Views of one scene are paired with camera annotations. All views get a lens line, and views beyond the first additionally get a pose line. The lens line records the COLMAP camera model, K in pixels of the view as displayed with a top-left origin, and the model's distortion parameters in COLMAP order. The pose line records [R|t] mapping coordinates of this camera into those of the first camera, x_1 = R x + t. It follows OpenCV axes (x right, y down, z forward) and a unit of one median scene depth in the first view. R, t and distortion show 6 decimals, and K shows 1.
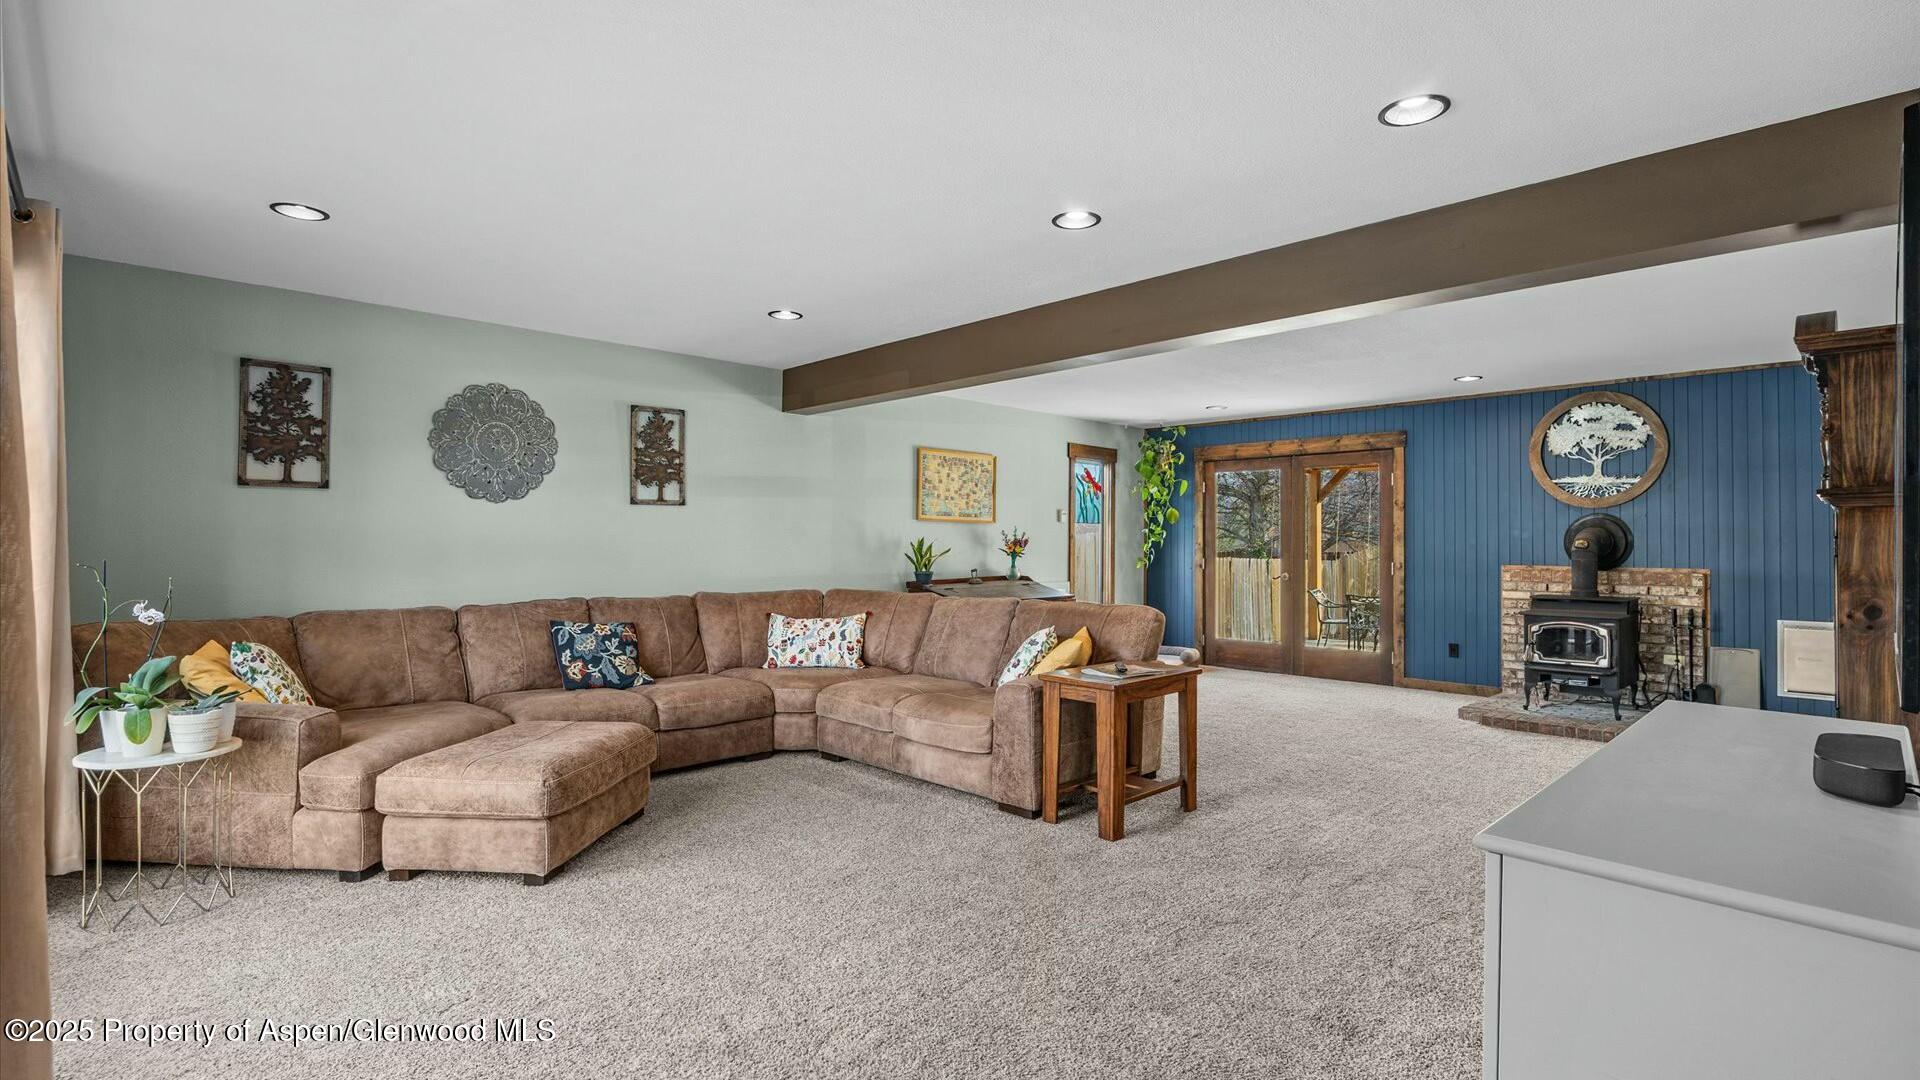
lens RADIAL K [[893.6, 0, 957.7], [0, 893.6, 540.2], [0, 0, 1]] dist [0.001080, -0.000390]
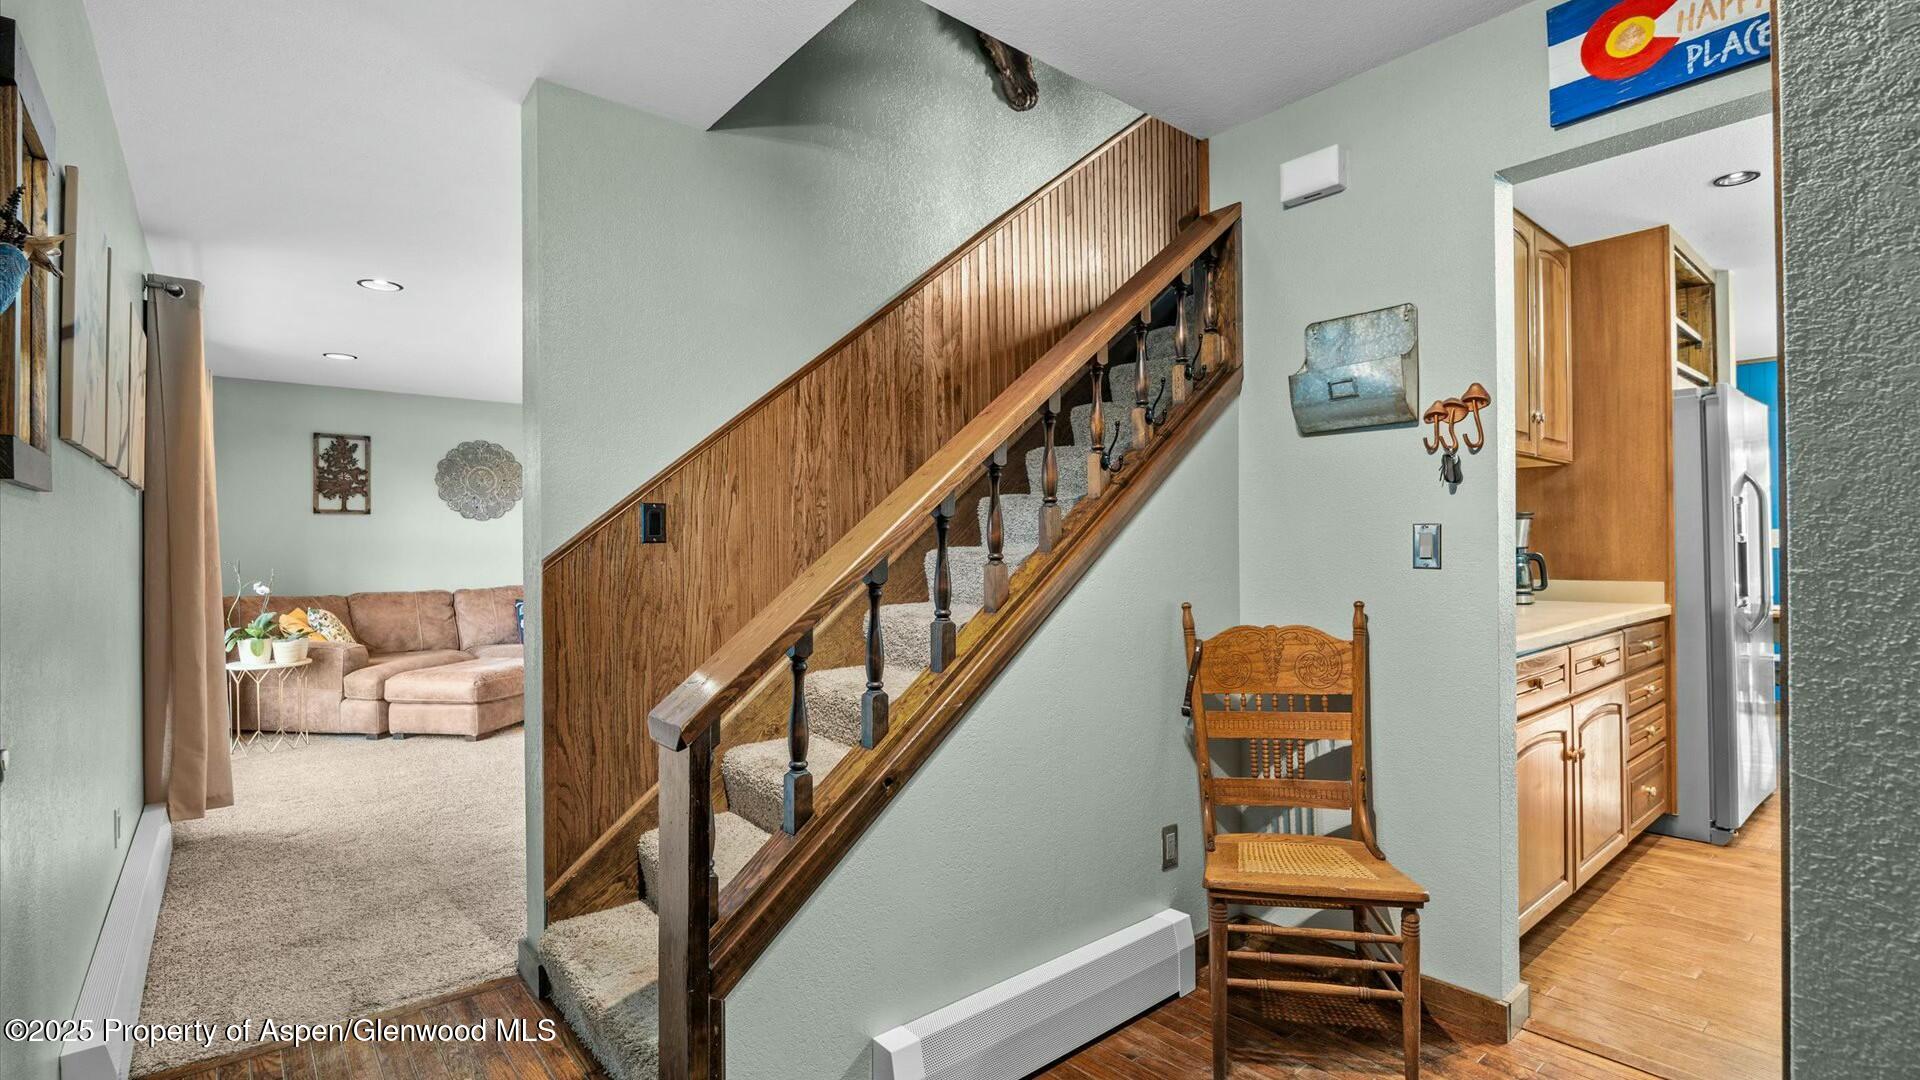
lens RADIAL K [[893.6, 0, 963.6], [0, 893.6, 548.1], [0, 0, 1]] dist [0.001080, -0.000390]
pose [[0.997355, -0.013274, -0.071465, 0.452311], [0.013780, 0.999883, 0.006592, 0.005343], [0.071369, -0.007559, 0.997421, -0.494589]]
